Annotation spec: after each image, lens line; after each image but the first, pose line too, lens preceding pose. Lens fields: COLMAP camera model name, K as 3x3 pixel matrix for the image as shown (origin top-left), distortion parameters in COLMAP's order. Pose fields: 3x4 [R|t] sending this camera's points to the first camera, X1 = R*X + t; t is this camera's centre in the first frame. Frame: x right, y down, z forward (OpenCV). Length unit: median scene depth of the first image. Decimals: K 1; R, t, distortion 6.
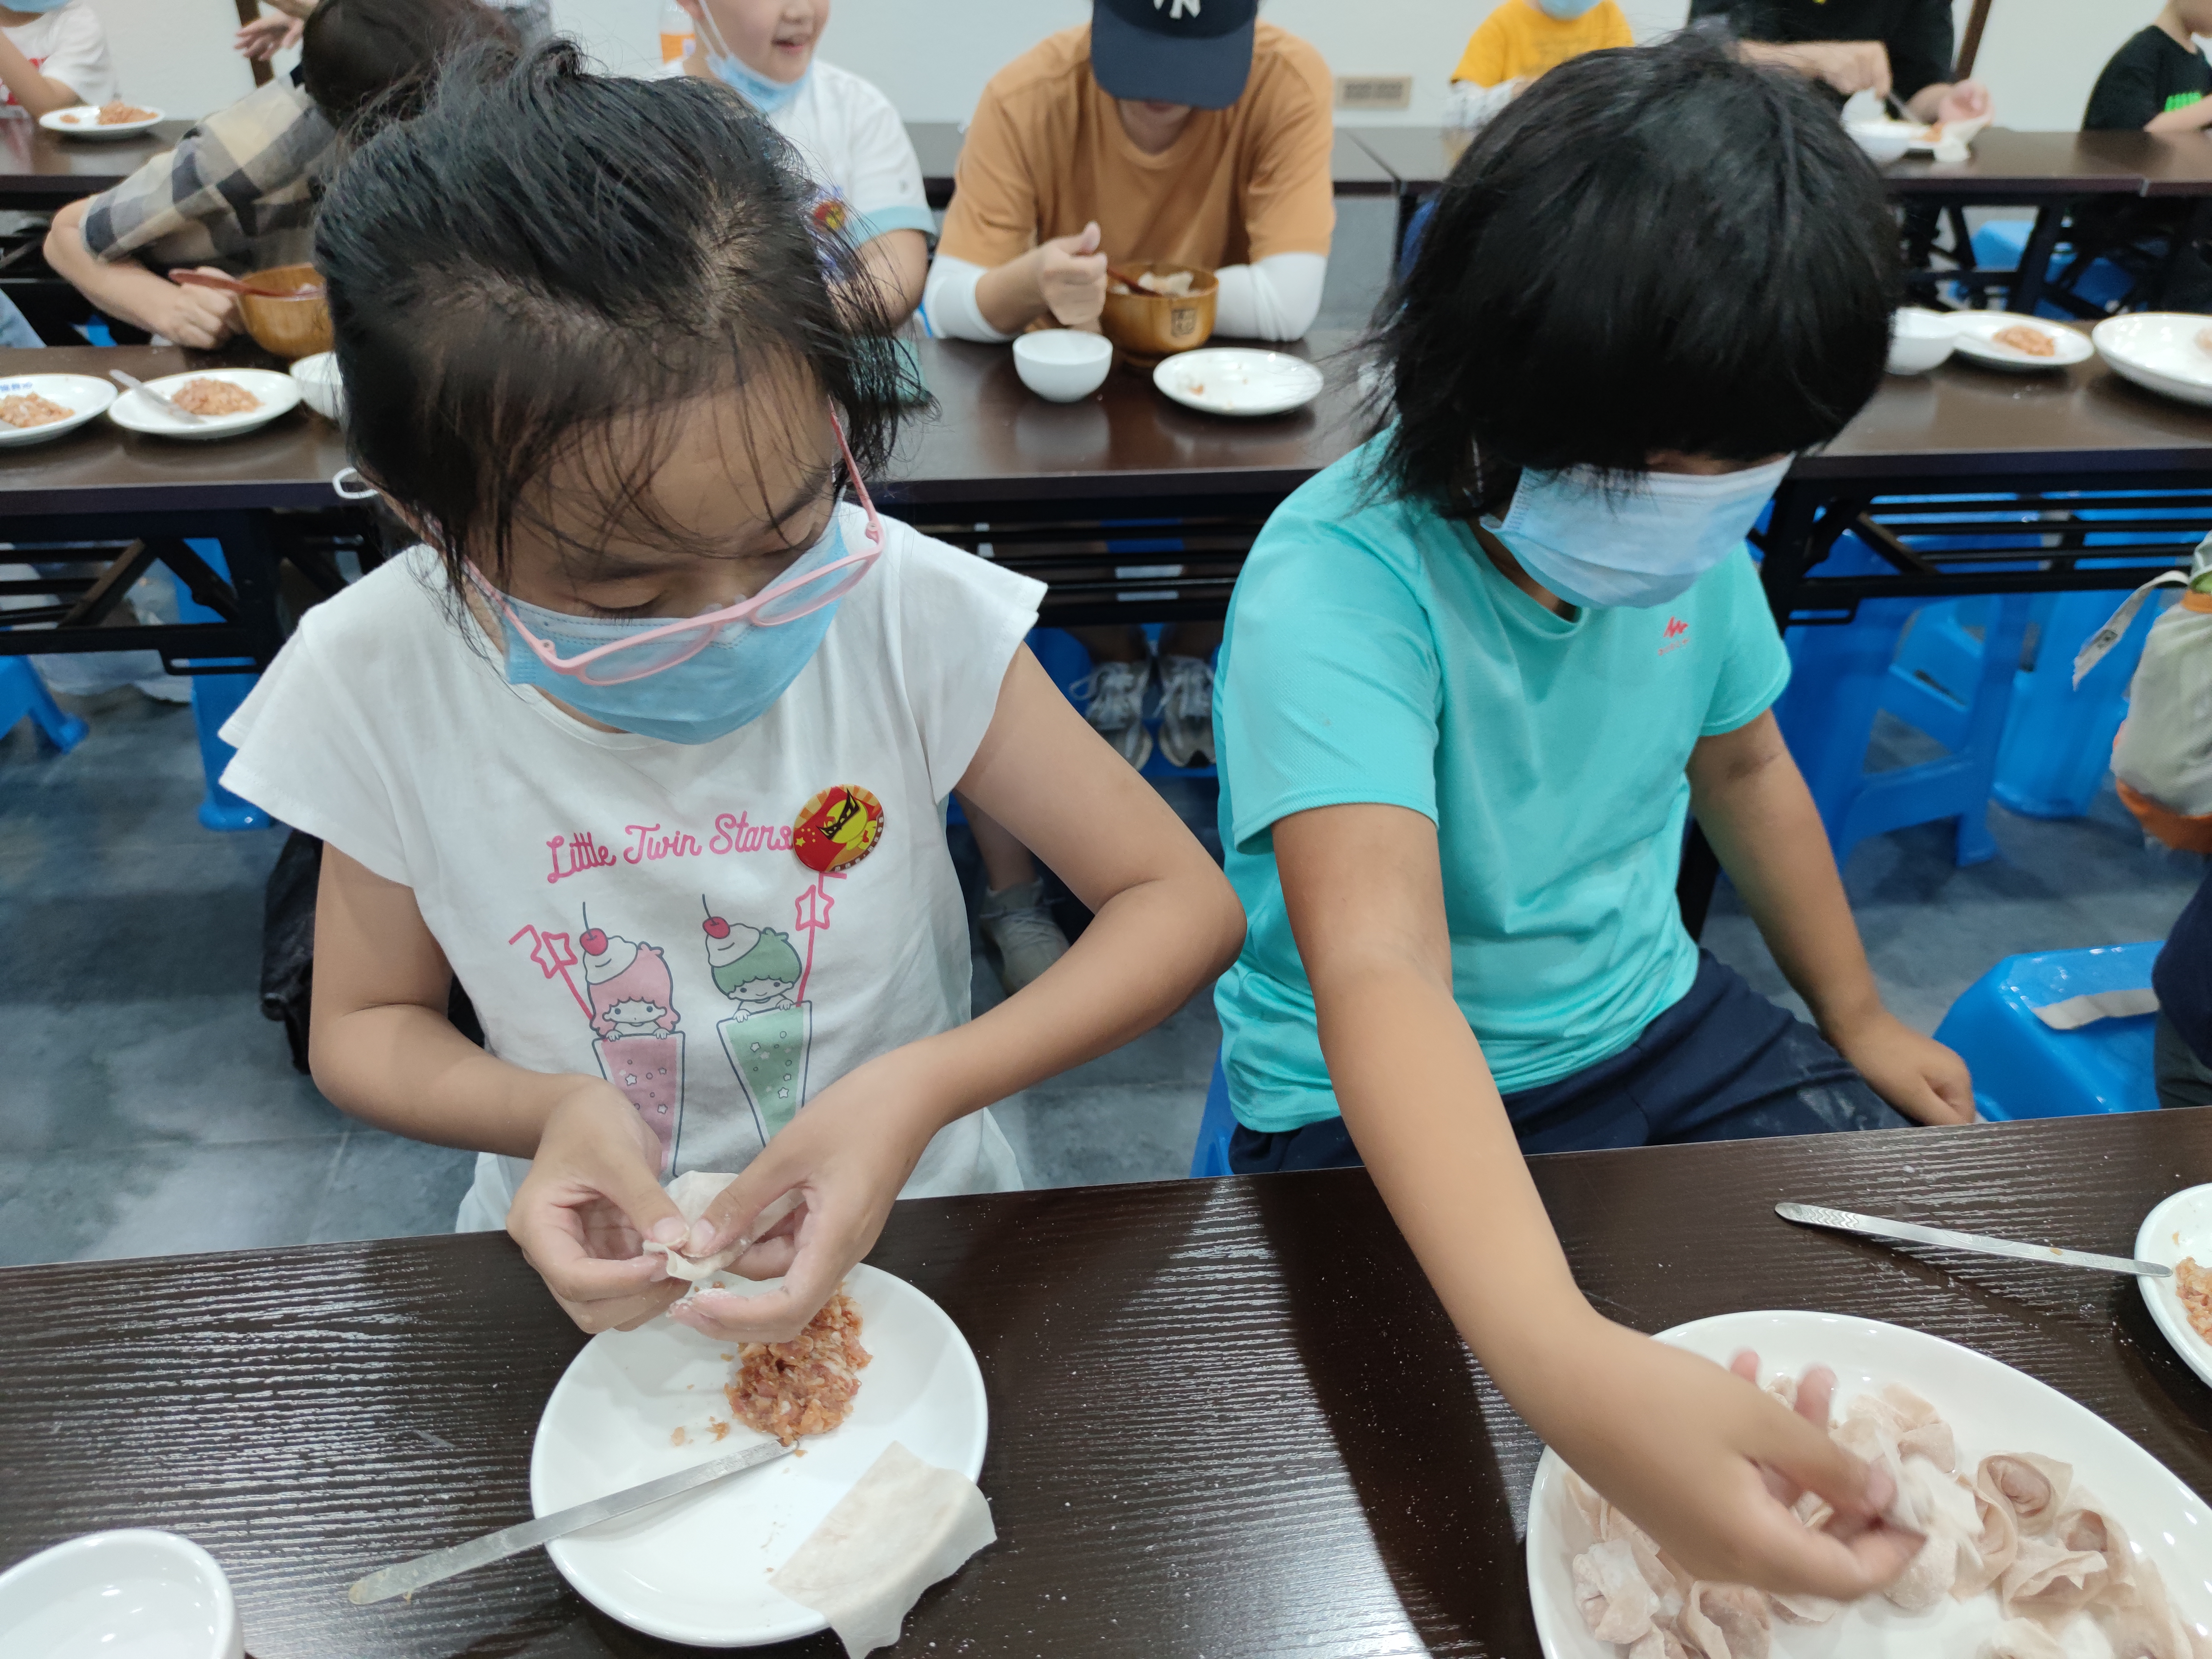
lens RADIAL K [[1607.9, 0, 1104.1], [0, 1607.9, 856.7], [0, 0, 1]] dist [0.003292, -0.010932]
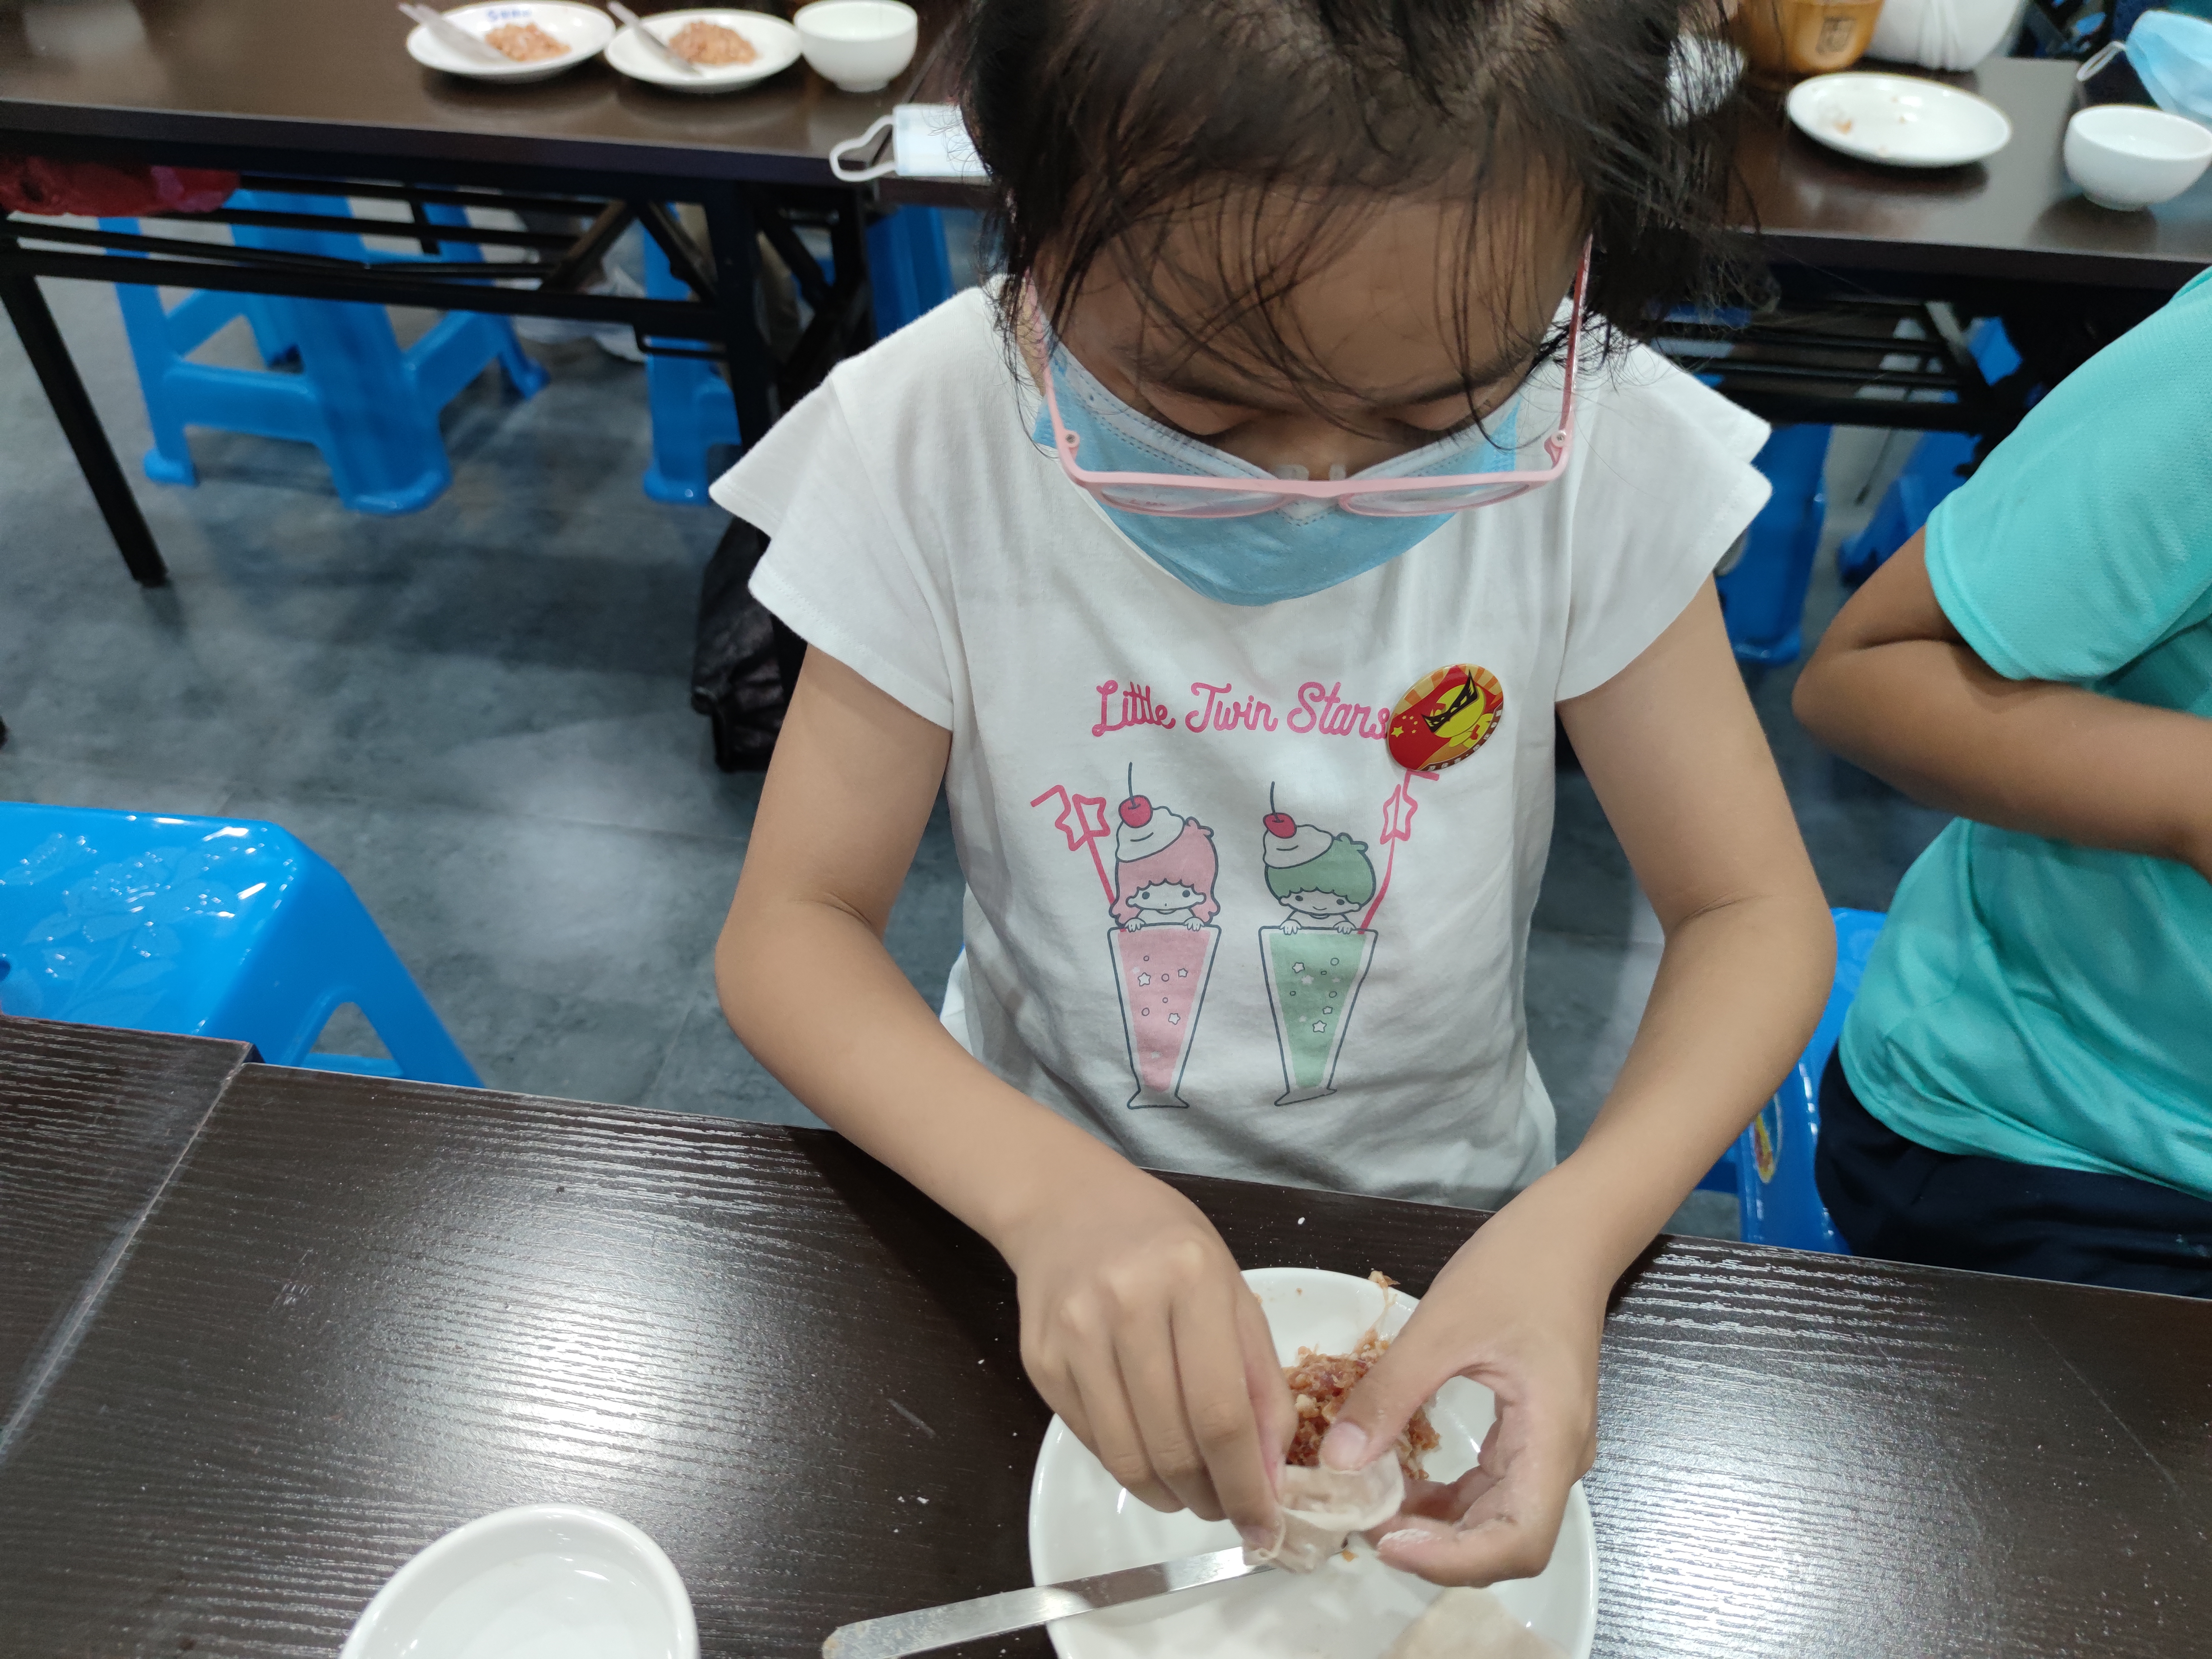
lens RADIAL K [[1607.9, 0, 1104.1], [0, 1607.9, 856.7], [0, 0, 1]] dist [0.003292, -0.010932]
pose [[0.965563, 0.174378, -0.193080, -0.162409], [-0.138697, 0.972891, 0.185055, -0.072904], [0.220115, -0.151902, 0.963574, 0.199532]]
